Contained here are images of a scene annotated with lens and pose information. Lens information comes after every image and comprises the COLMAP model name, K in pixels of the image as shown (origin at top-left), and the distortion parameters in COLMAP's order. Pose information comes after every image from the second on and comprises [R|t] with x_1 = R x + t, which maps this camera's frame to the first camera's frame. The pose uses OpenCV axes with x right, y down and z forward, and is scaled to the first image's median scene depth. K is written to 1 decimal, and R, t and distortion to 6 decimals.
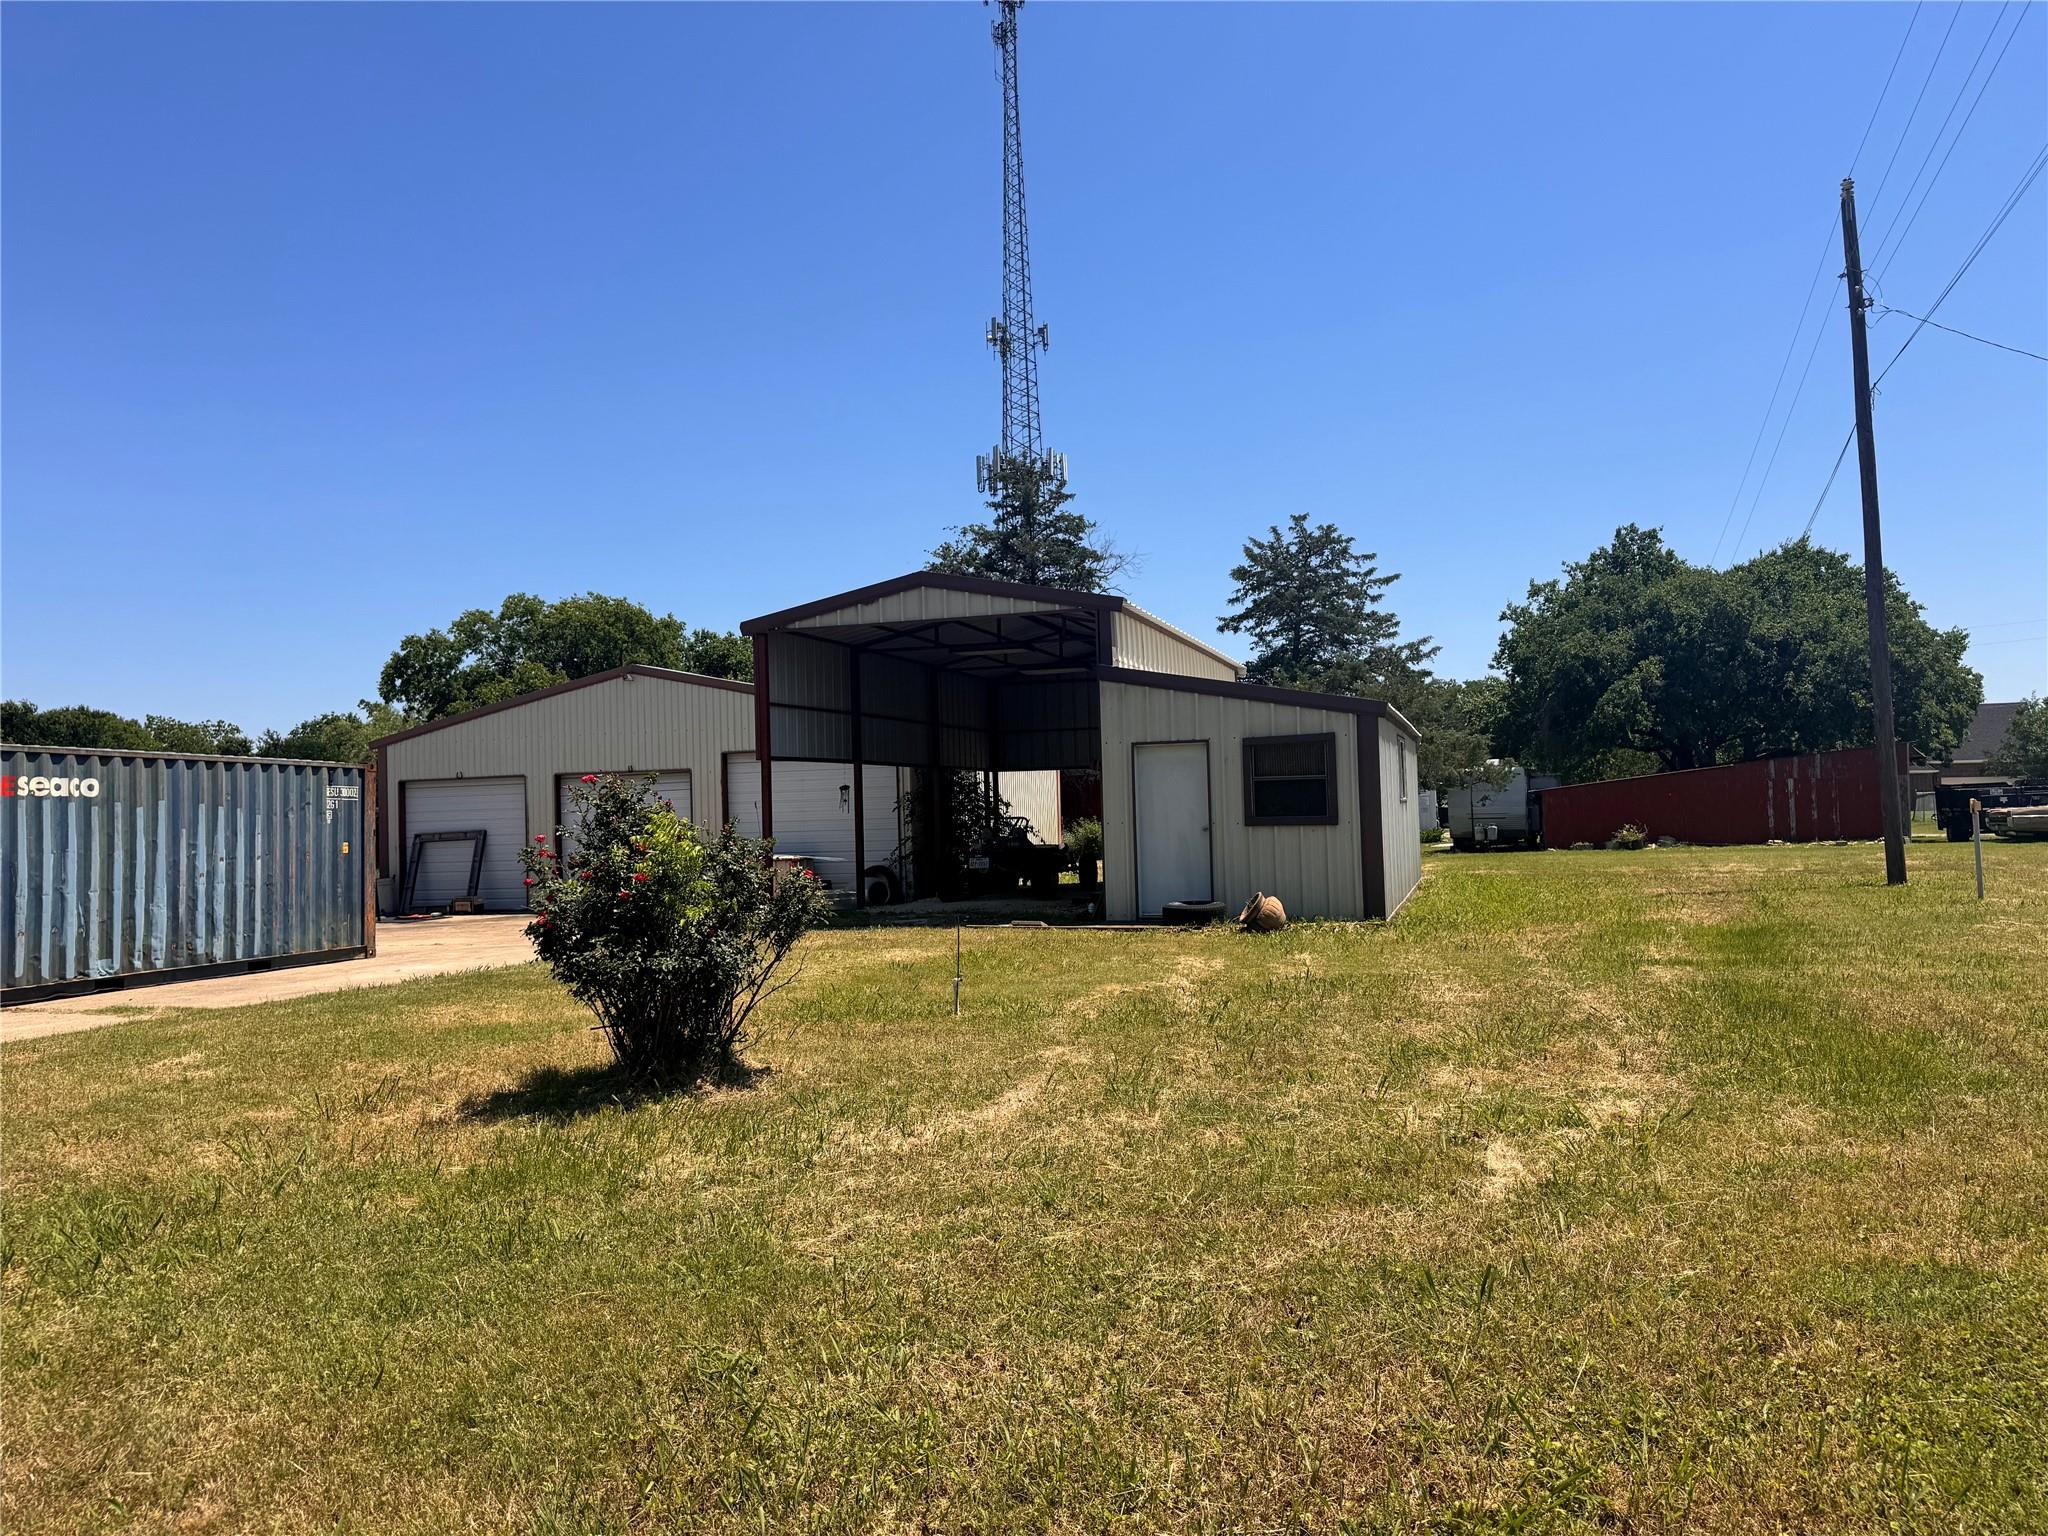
lens RADIAL K [[1434.1, 0, 1024.0], [0, 1434.1, 768.0], [0, 0, 1]] dist [0.039943, -0.000667]
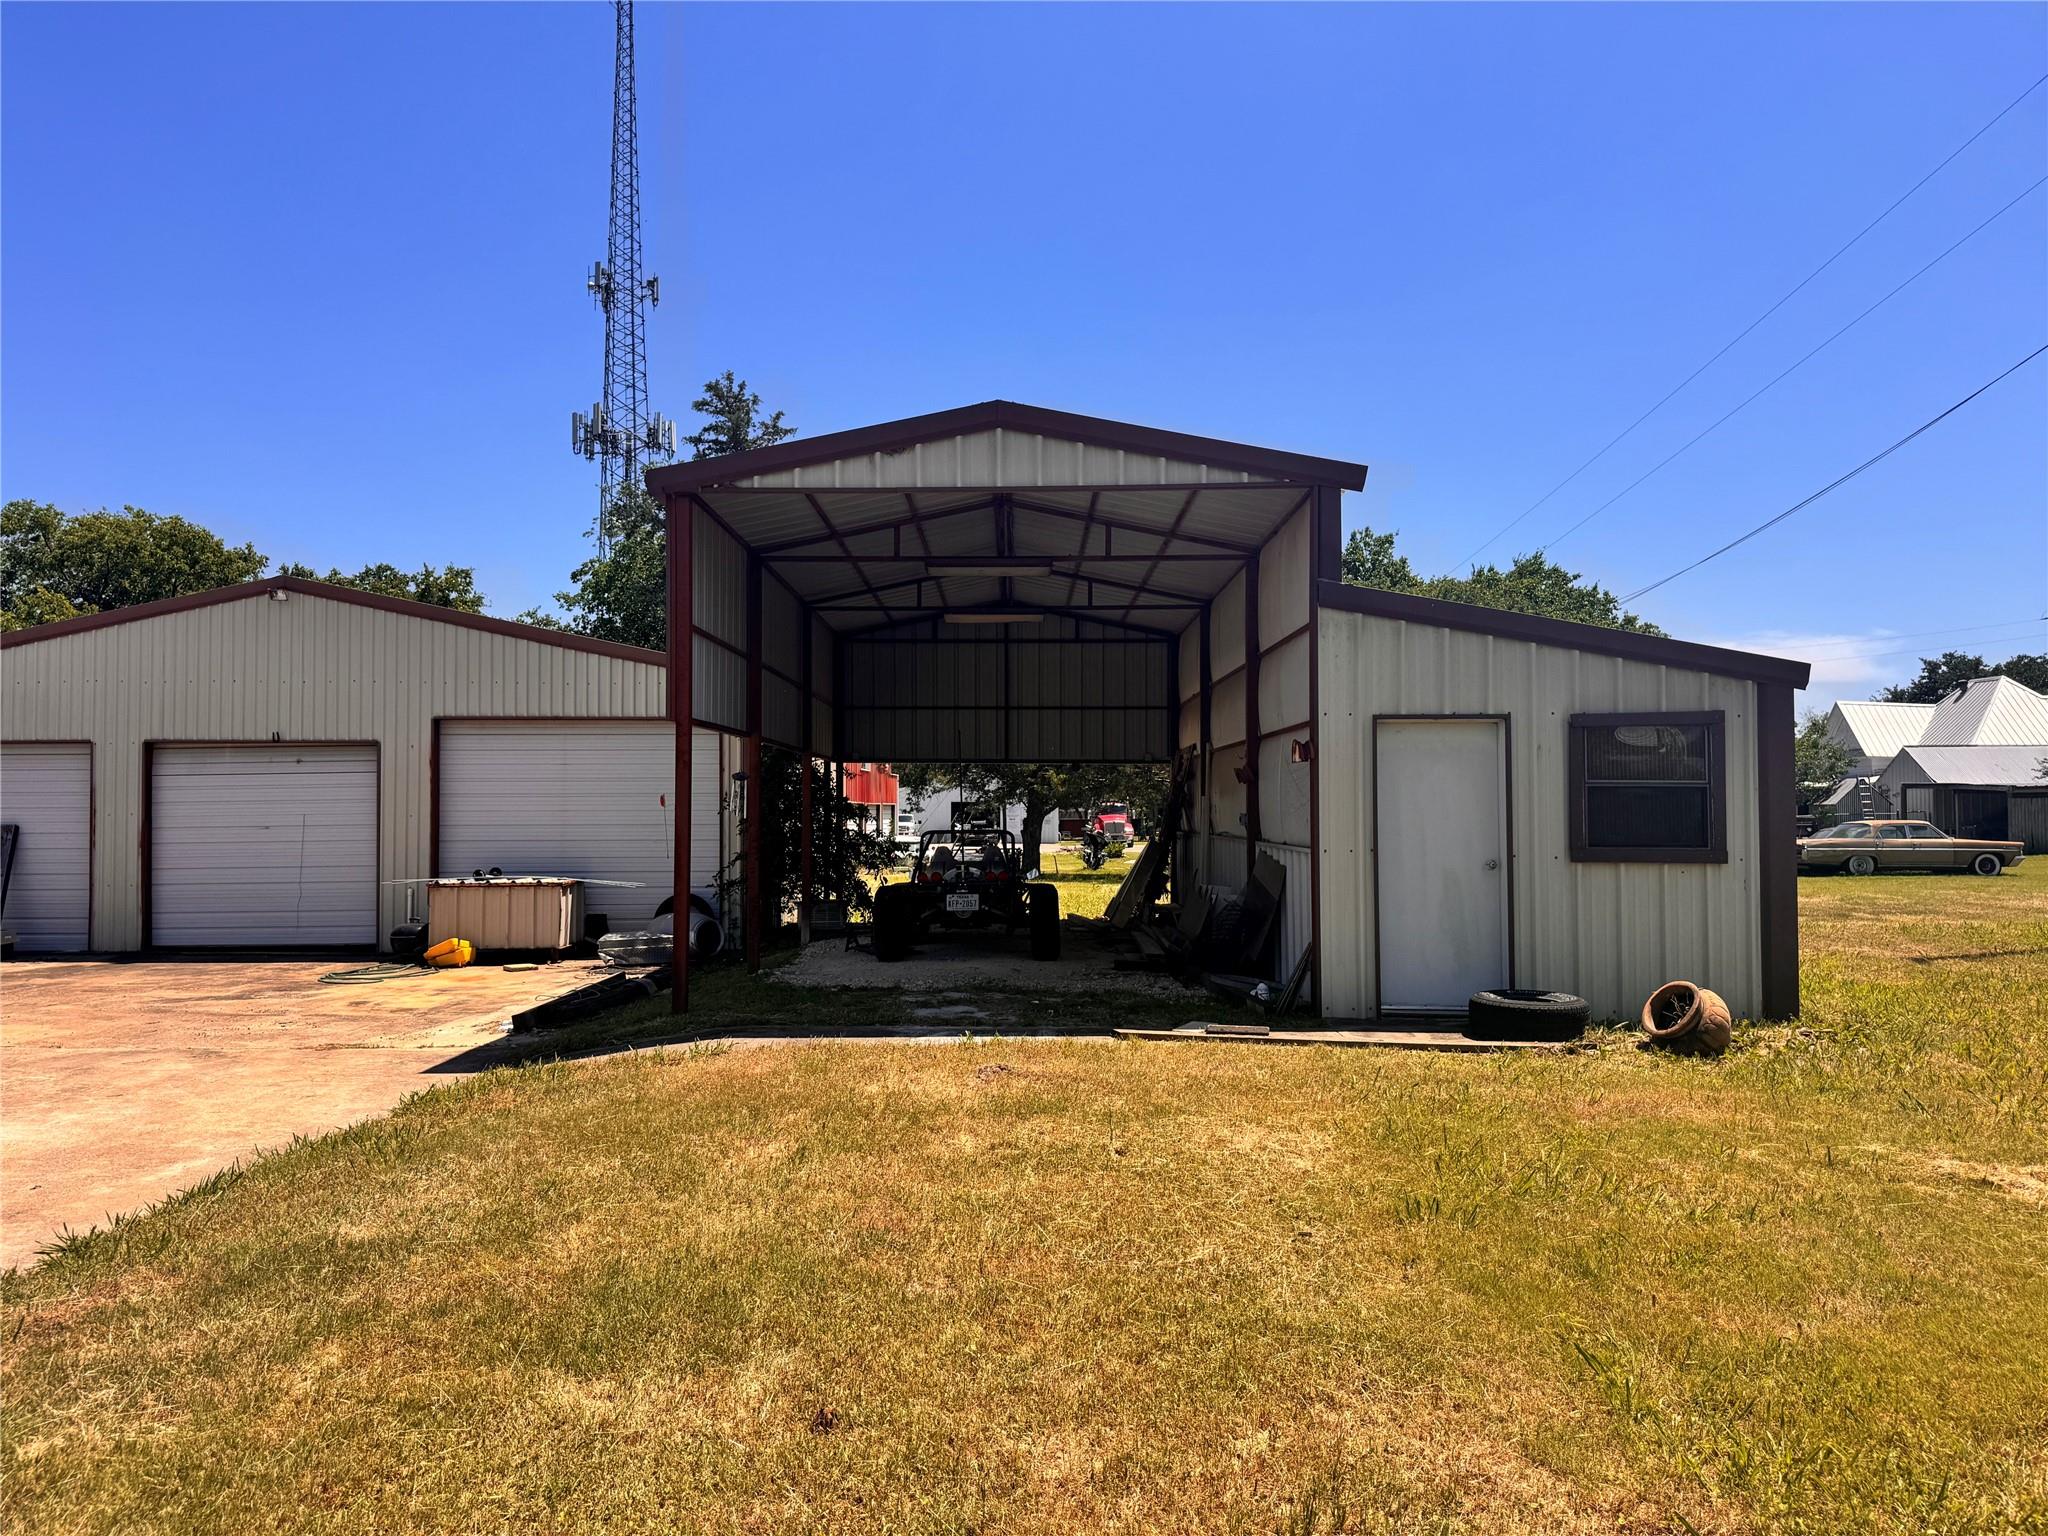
lens RADIAL K [[1524.1, 0, 1024.0], [0, 1524.1, 768.0], [0, 0, 1]] dist [-0.000817, -0.006207]
pose [[0.963185, 0.036203, 0.266390, -0.061241], [-0.035411, 0.999343, -0.007774, 0.003724], [-0.266496, -0.001945, 0.963834, 0.115608]]
